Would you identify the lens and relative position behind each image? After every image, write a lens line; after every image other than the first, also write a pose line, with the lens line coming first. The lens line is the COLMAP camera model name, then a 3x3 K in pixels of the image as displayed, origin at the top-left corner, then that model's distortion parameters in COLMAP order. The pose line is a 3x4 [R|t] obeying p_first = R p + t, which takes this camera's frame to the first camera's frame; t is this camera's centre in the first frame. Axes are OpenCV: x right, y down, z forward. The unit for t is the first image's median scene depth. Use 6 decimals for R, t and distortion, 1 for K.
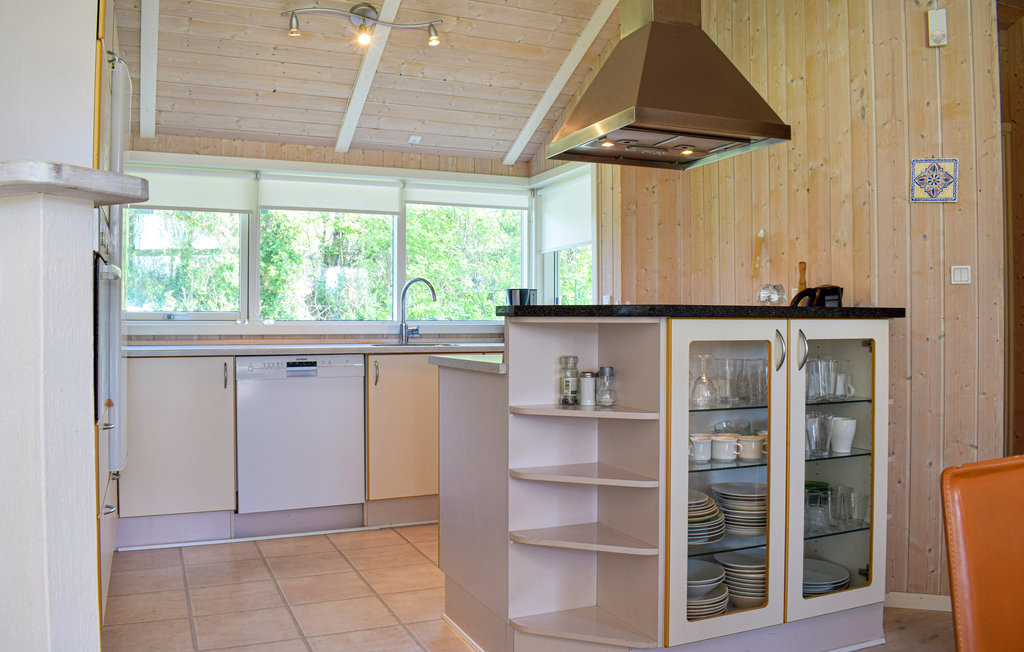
lens RADIAL K [[824.9, 0, 512.0], [0, 824.9, 326.0], [0, 0, 1]] dist [-0.076713, -0.000390]
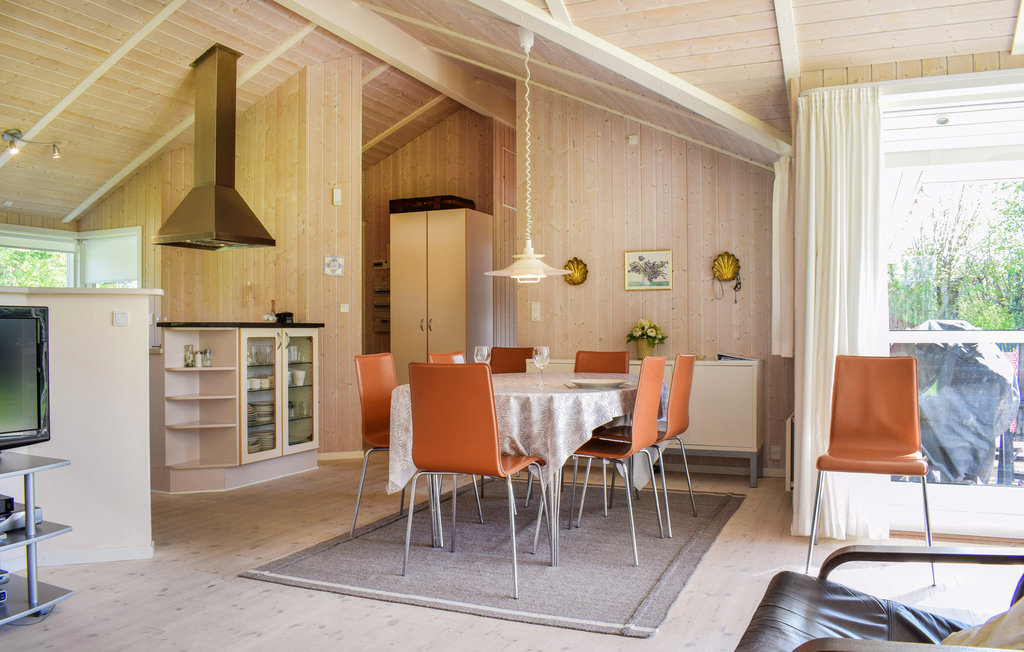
lens RADIAL K [[792.8, 0, 512.4], [0, 792.8, 323.4], [0, 0, 1]] dist [-0.100868, 0.003252]
pose [[0.736608, 0.004506, 0.676305, -0.556488], [0.005251, 0.999910, -0.012381, 0.007369], [-0.676299, 0.012671, 0.736518, -0.889746]]
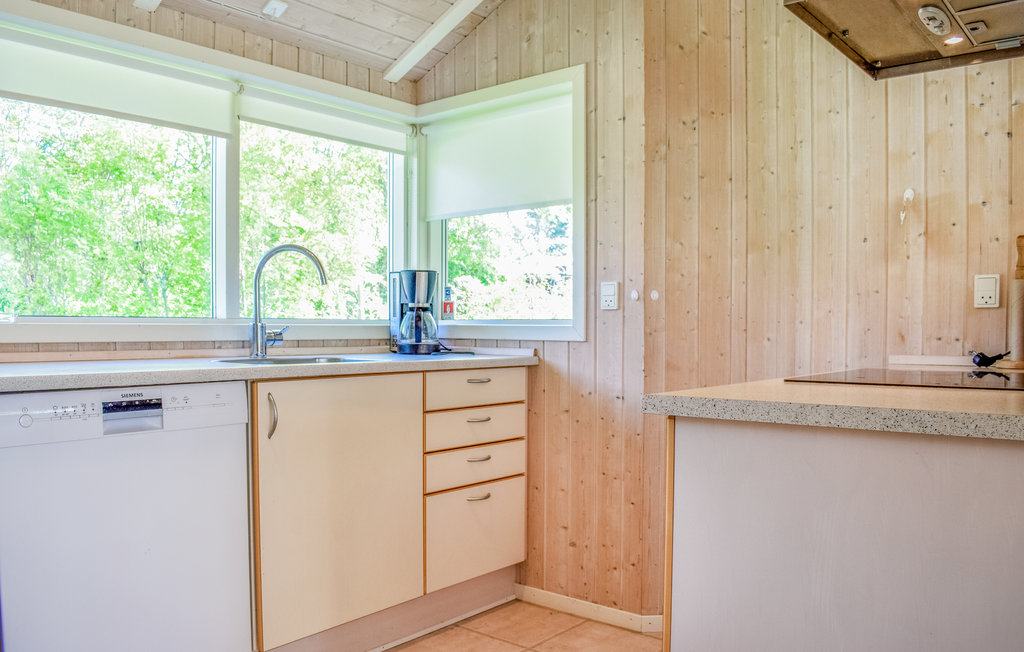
lens RADIAL K [[817.7, 0, 507.0], [0, 817.7, 353.7], [0, 0, 1]] dist [-0.078445, 0.003888]
pose [[0.897088, -0.009775, 0.441744, -0.342195], [-0.003137, 0.999589, 0.028490, 0.002862], [-0.441841, -0.026943, 0.896689, 0.622462]]
